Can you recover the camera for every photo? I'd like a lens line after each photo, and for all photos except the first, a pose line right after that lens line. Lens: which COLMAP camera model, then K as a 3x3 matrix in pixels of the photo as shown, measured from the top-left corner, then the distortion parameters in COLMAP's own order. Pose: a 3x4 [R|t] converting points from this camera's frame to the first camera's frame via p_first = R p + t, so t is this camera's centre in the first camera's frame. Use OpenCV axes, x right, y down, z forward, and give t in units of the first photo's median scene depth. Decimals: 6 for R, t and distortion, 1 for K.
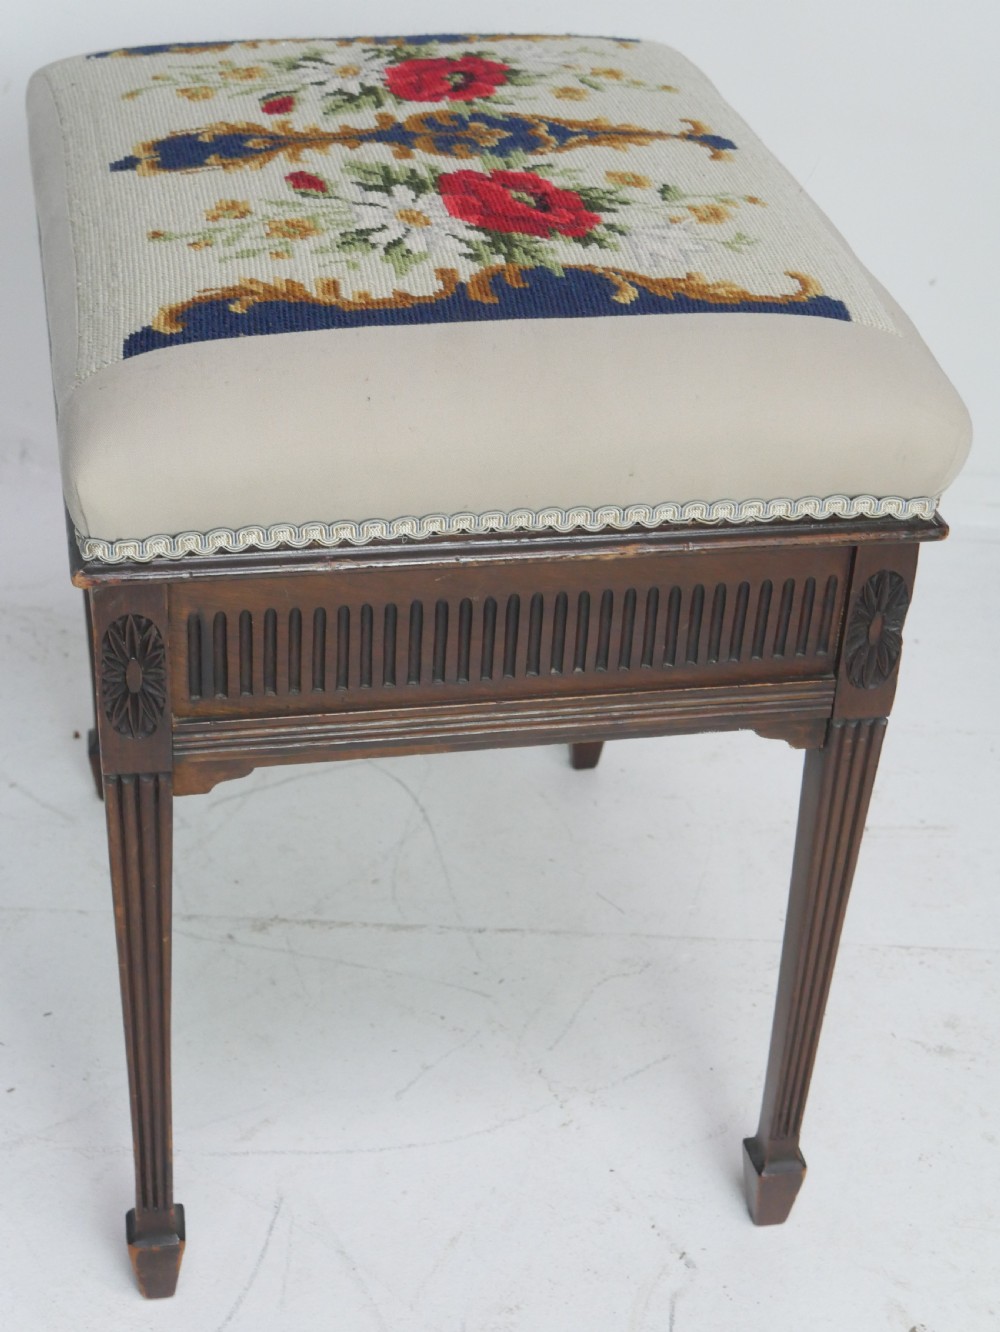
lens RADIAL K [[2221.0, 0, 500.0], [0, 2221.0, 666.0], [0, 0, 1]] dist [0.030150, -0.850390]
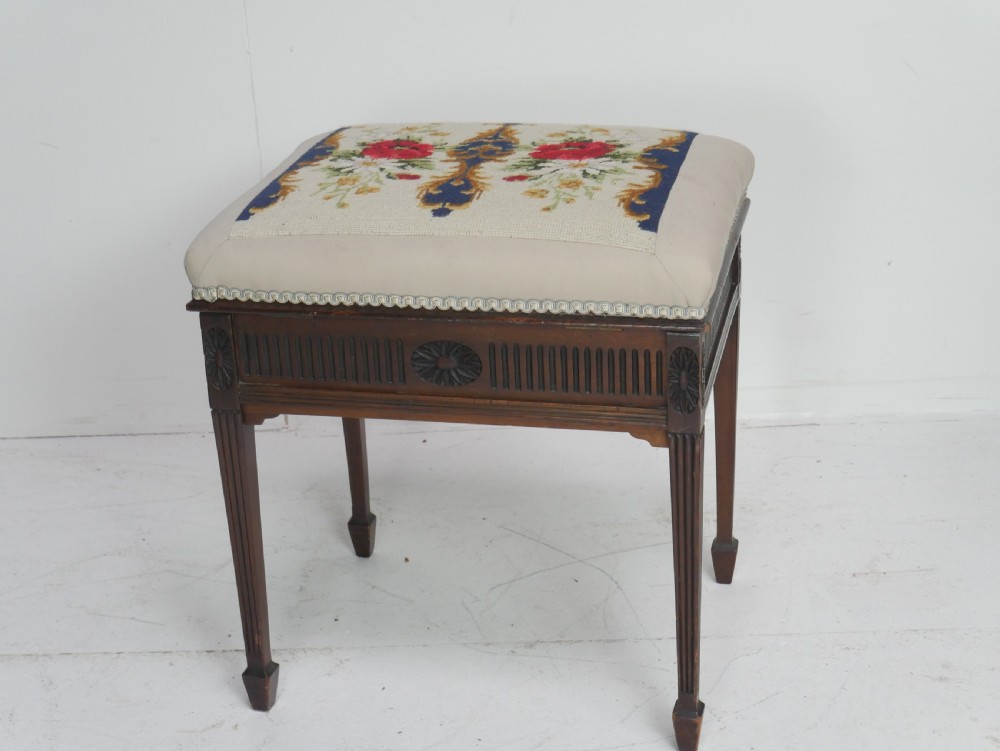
lens RADIAL K [[1651.1, 0, 487.0], [0, 1651.1, 374.5], [0, 0, 1]] dist [0.342163, -4.261260]
pose [[0.434608, -0.421584, 0.795854, -1.269363], [0.560563, 0.818263, 0.127336, -0.261512], [-0.704900, 0.390785, 0.591948, 0.198158]]
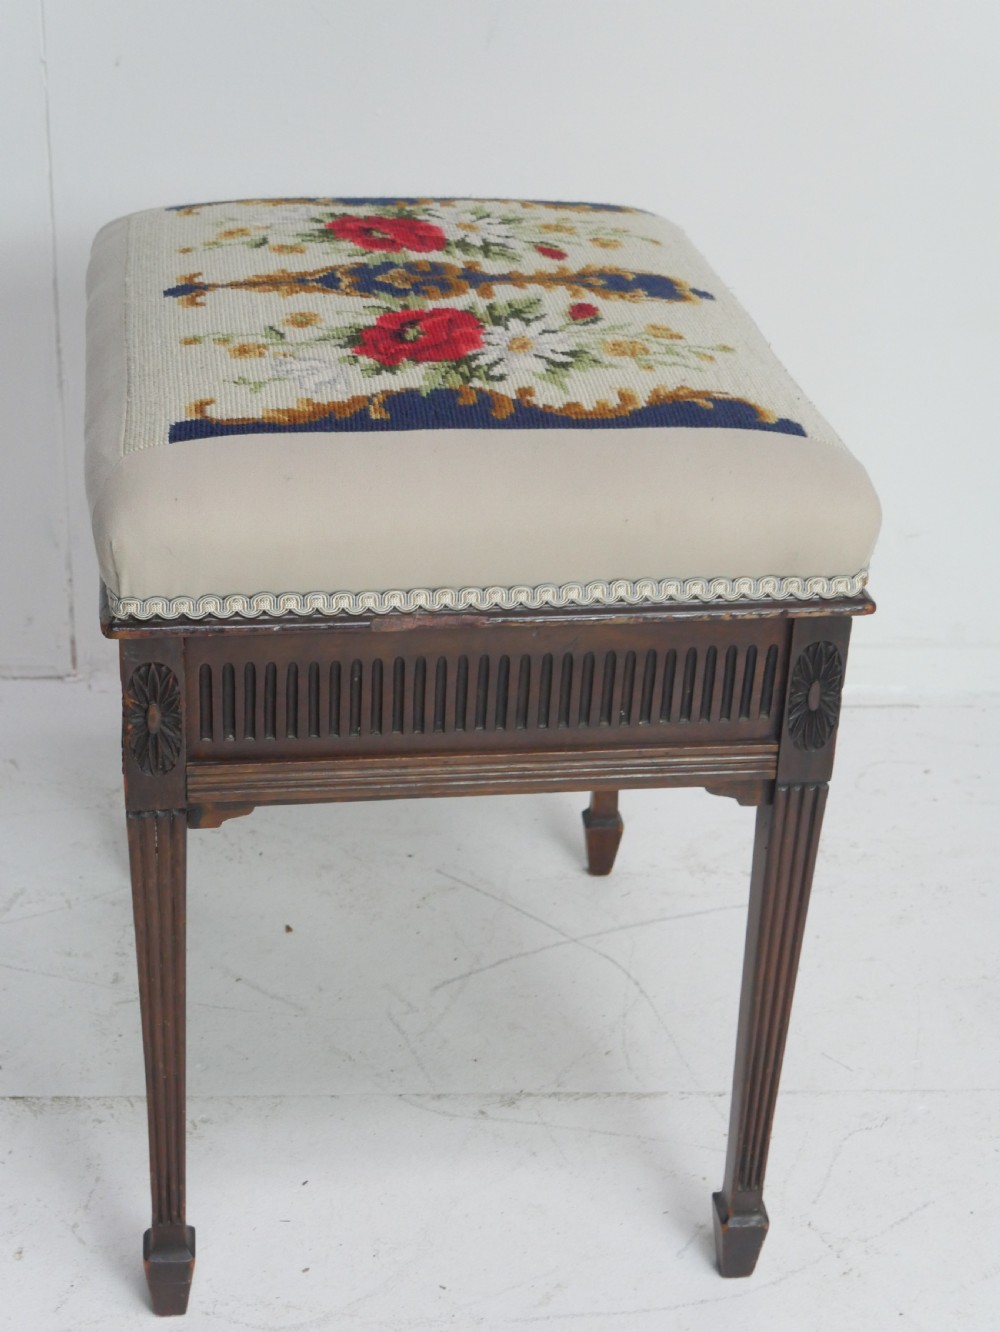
lens RADIAL K [[2221.0, 0, 500.0], [0, 2221.0, 666.0], [0, 0, 1]] dist [0.030150, -0.850390]
pose [[-0.992758, -0.120124, -0.001240, -0.080277], [-0.059496, 0.482685, 0.873771, -1.134699], [-0.104363, 0.867517, -0.486336, 1.711910]]
